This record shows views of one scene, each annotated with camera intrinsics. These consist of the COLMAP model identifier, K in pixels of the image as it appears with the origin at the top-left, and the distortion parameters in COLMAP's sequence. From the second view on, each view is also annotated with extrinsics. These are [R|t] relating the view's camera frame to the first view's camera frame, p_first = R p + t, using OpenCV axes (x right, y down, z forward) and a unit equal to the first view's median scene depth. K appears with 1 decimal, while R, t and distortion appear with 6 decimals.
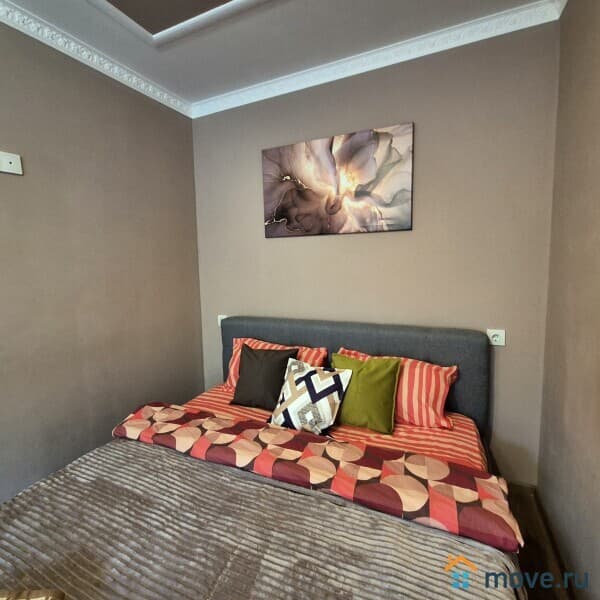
lens RADIAL K [[332.8, 0, 299.3], [0, 332.8, 297.8], [0, 0, 1]] dist [-0.002461, 0.000709]
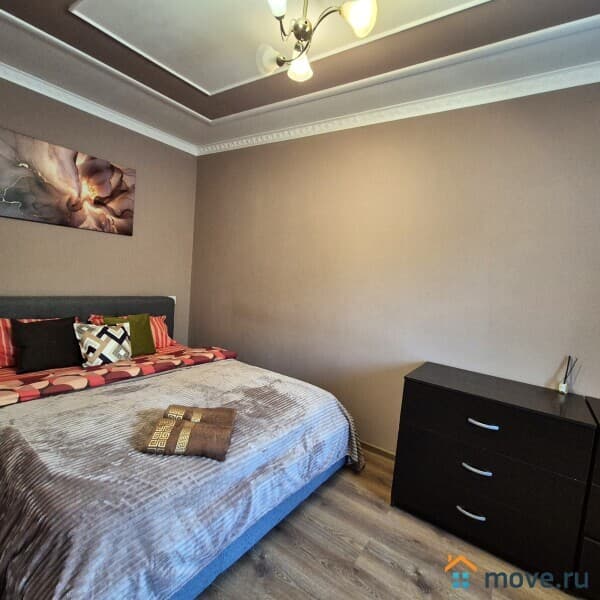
lens RADIAL K [[327.9, 0, 298.0], [0, 327.9, 299.6], [0, 0, 1]] dist [0.001064, 0.000084]
pose [[0.190842, -0.034259, 0.981023, -1.035453], [0.016454, 0.999362, 0.031698, 0.061058], [-0.981483, 0.010092, 0.191284, -0.074215]]
